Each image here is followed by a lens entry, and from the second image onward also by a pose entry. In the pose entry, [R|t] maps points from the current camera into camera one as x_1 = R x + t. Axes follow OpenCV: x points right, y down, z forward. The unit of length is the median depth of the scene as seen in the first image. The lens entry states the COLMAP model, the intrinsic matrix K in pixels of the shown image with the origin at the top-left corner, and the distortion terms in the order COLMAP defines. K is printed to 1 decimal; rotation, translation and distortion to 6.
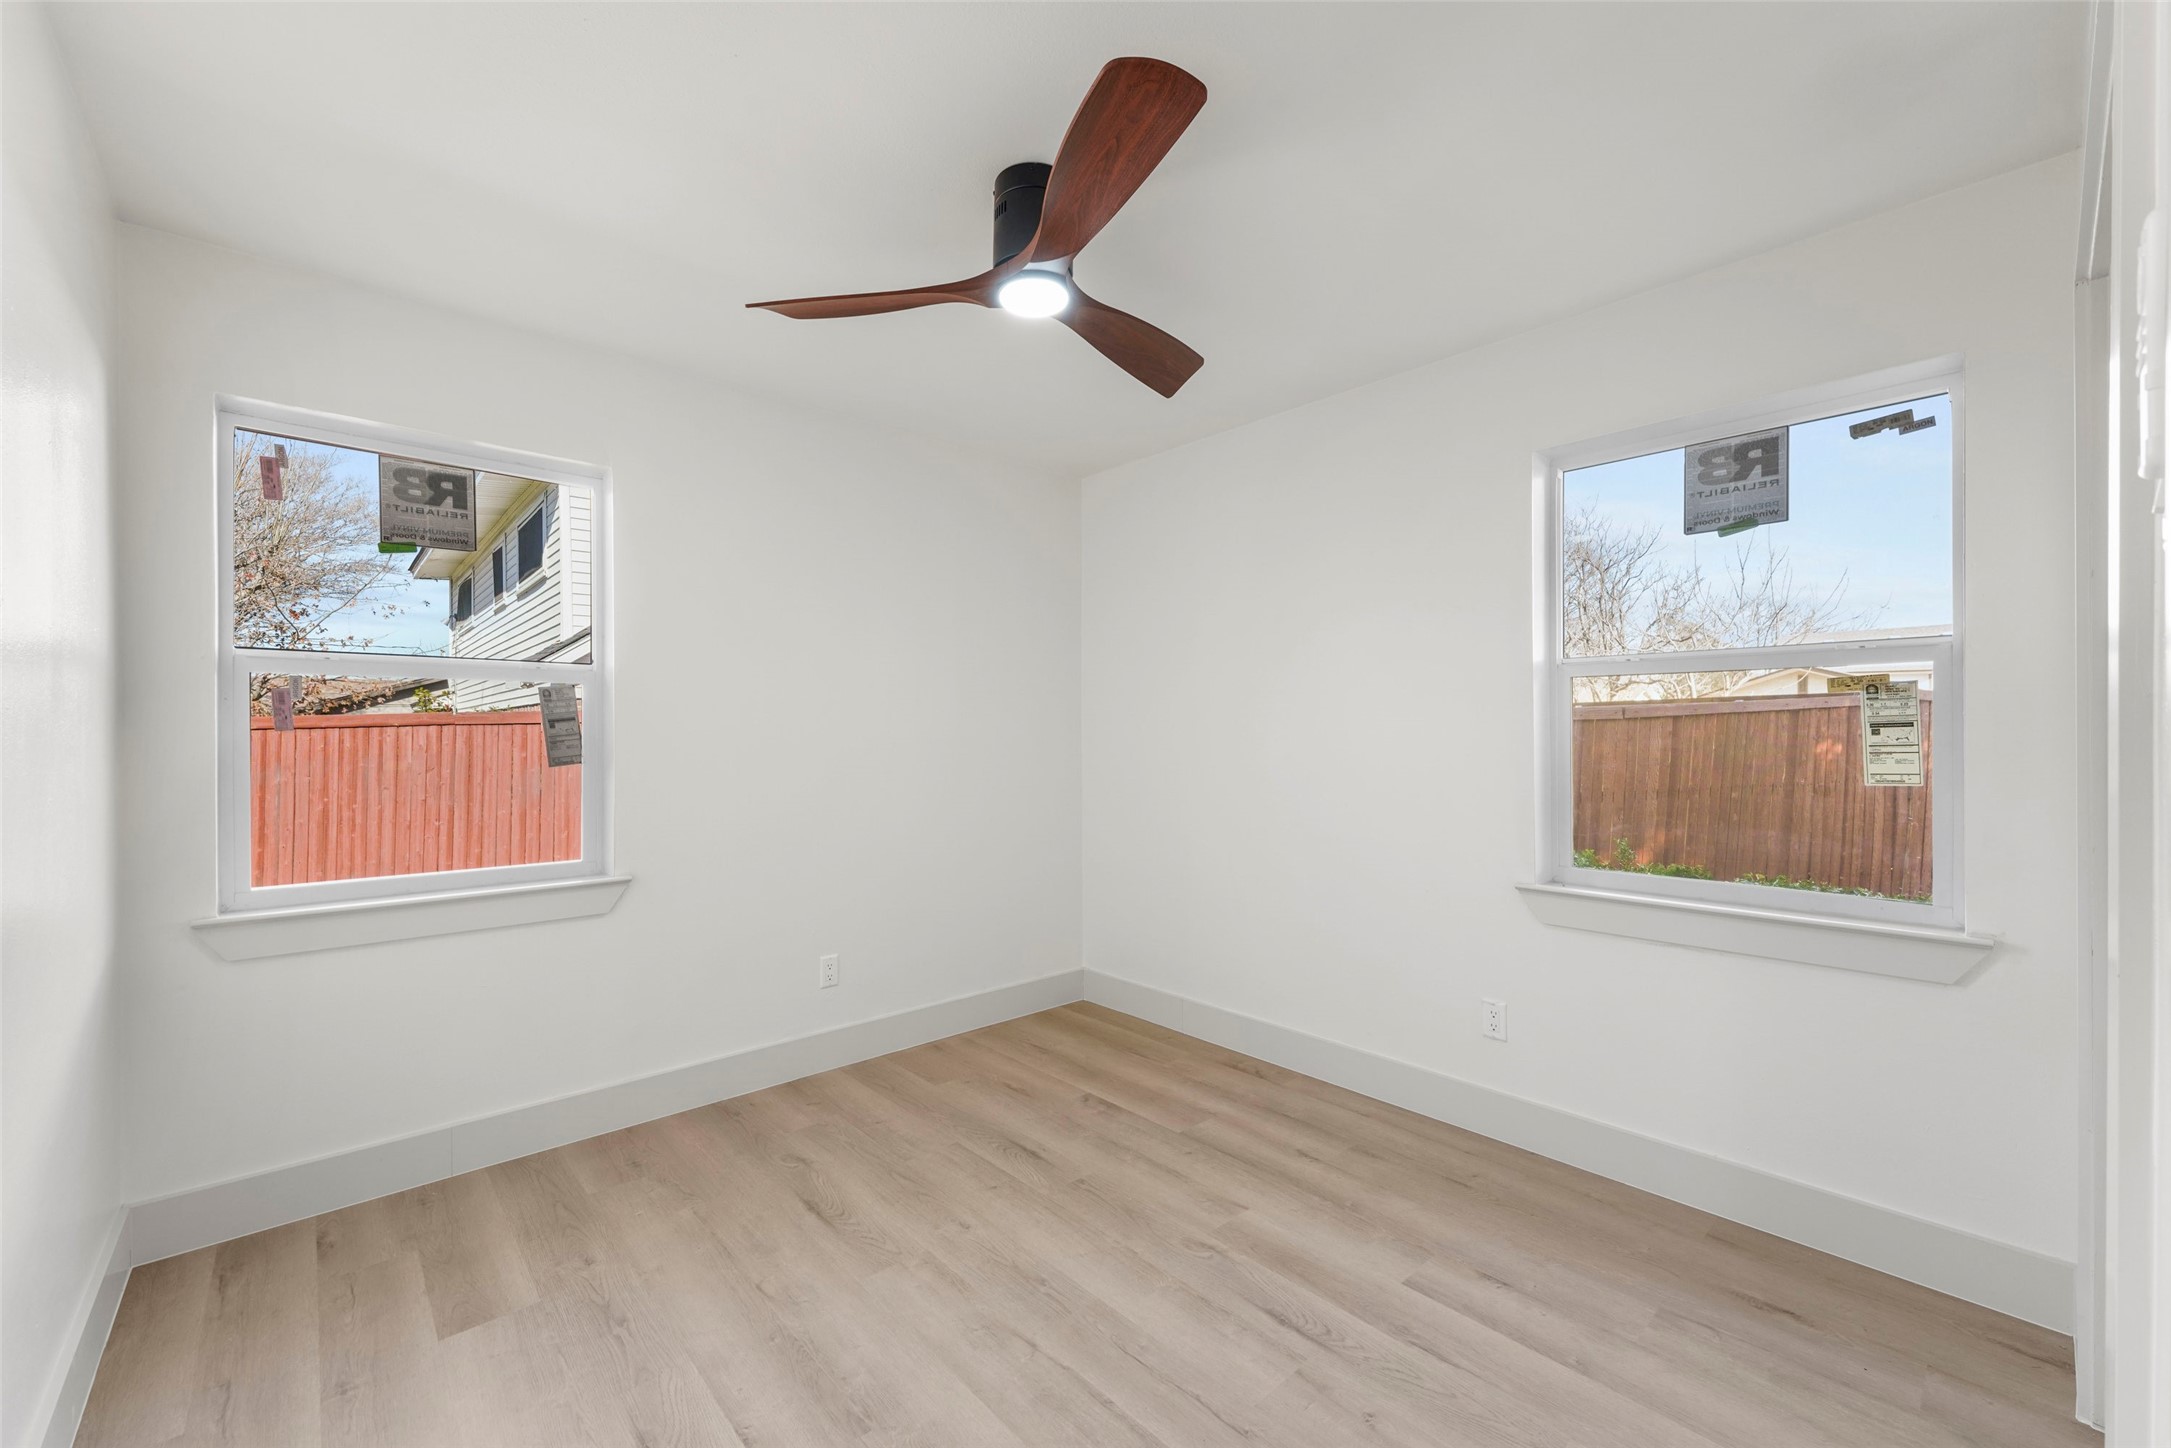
lens RADIAL K [[823.0, 0, 1032.0], [0, 823.0, 732.9], [0, 0, 1]] dist [0.000772, -0.000124]
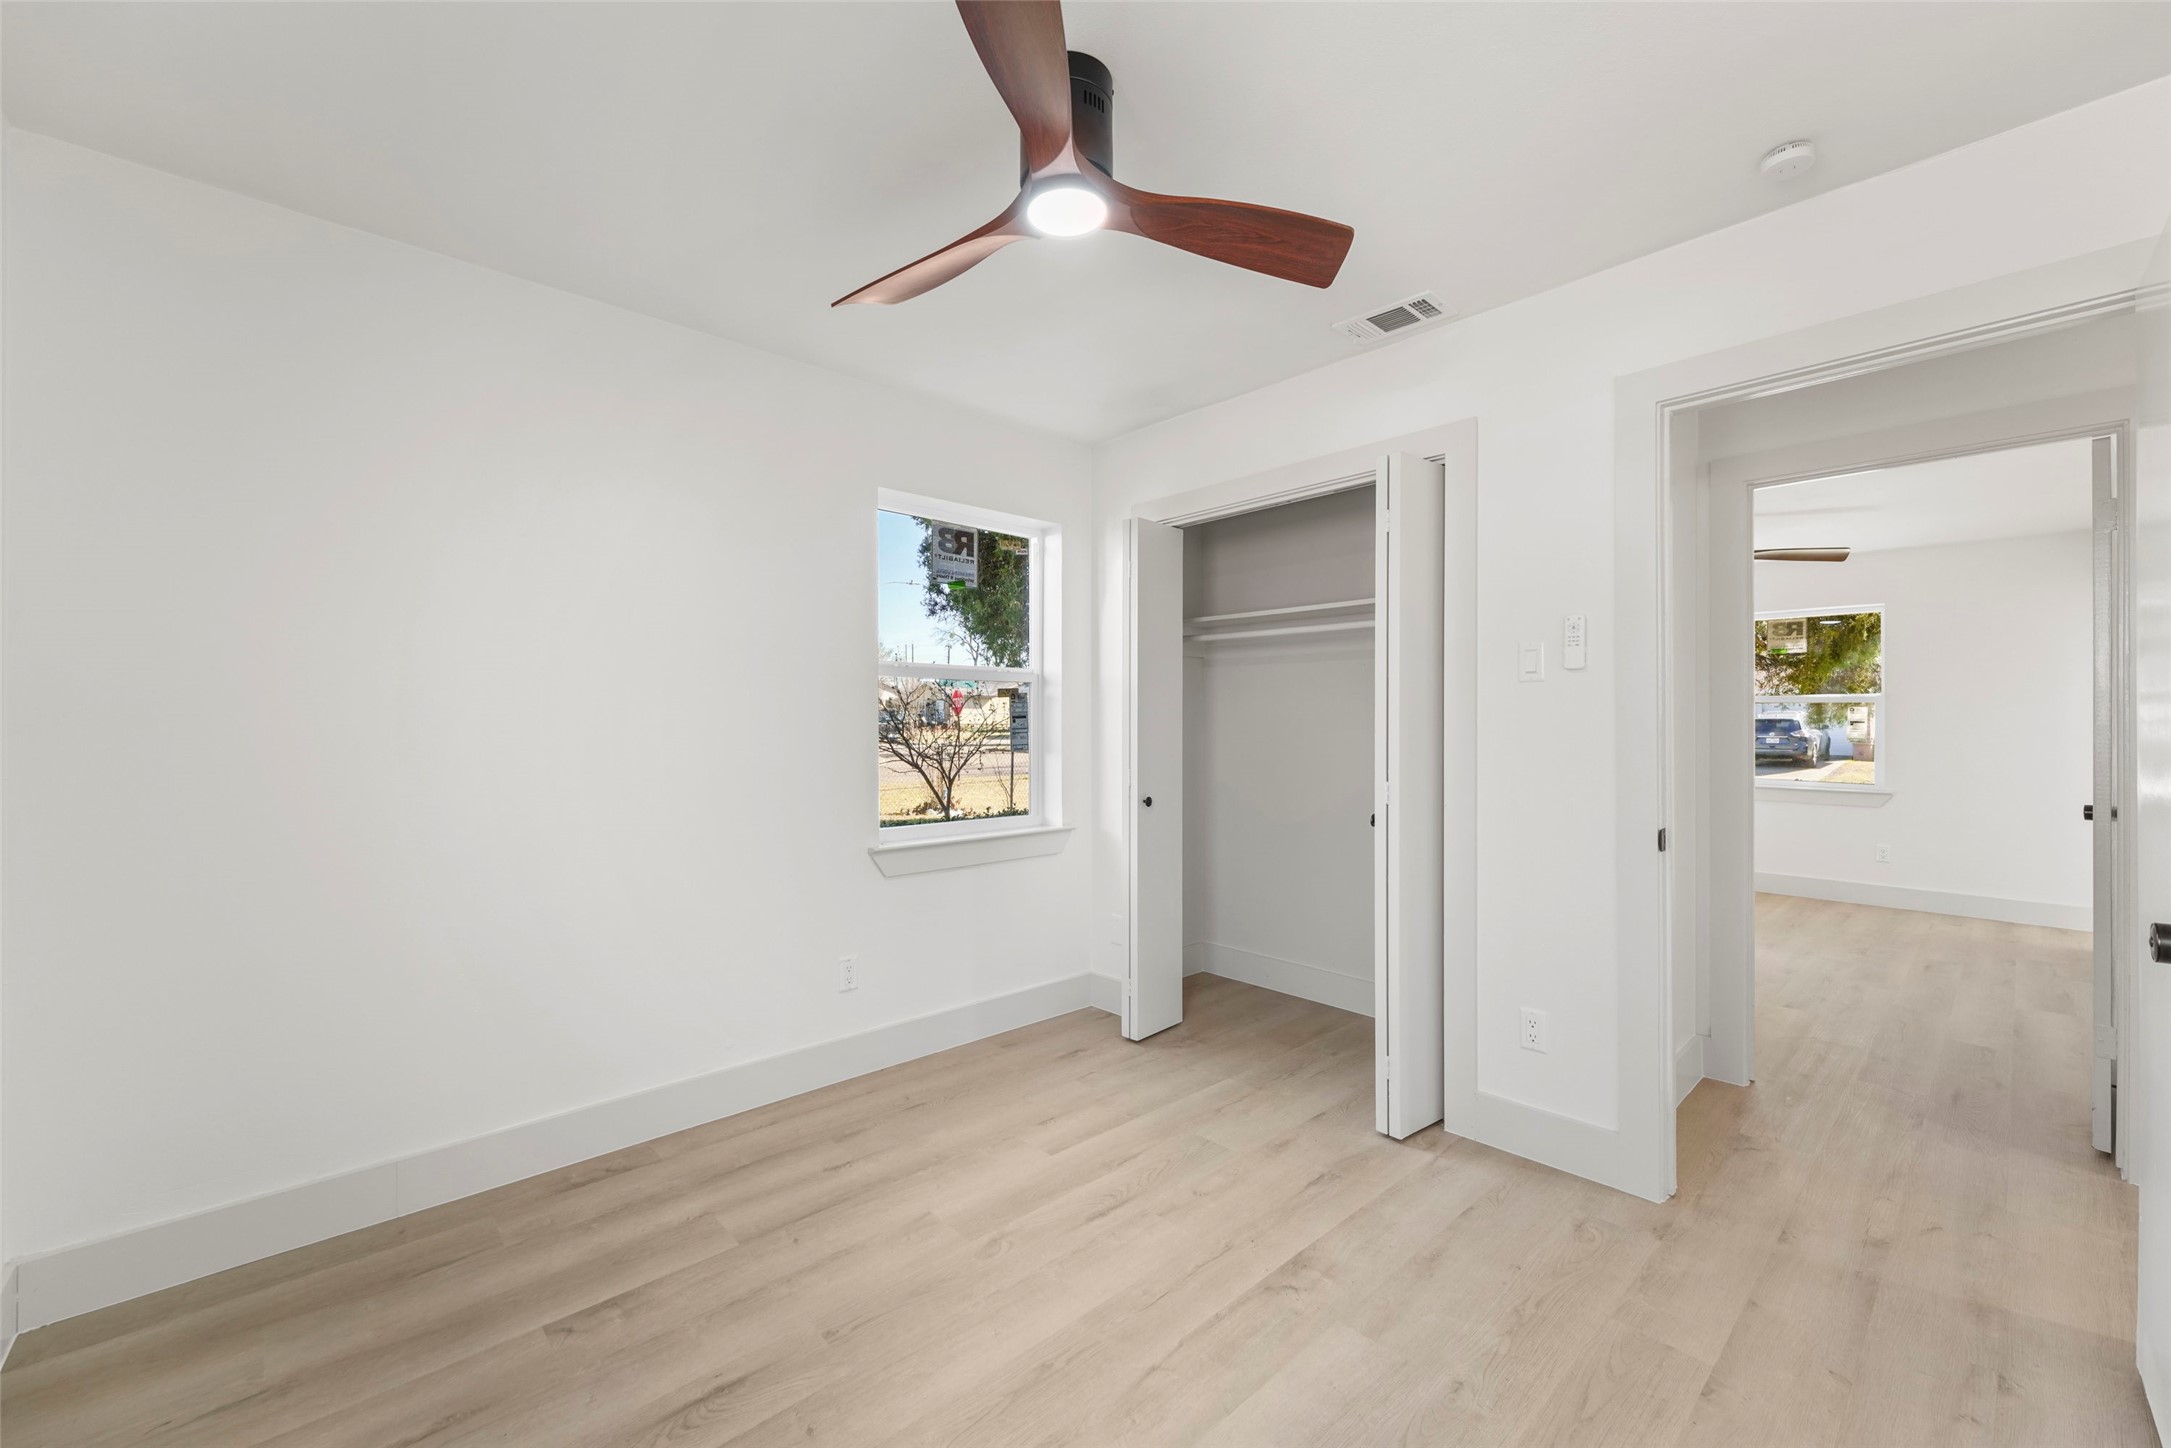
lens RADIAL K [[855.6, 0, 1074.0], [0, 855.6, 736.2], [0, 0, 1]] dist [0.007589, -0.000722]
pose [[-0.001433, -0.018582, 0.999826, -0.710165], [0.002721, 0.999824, 0.018586, -0.002454], [-0.999995, 0.002747, -0.001382, 0.795415]]
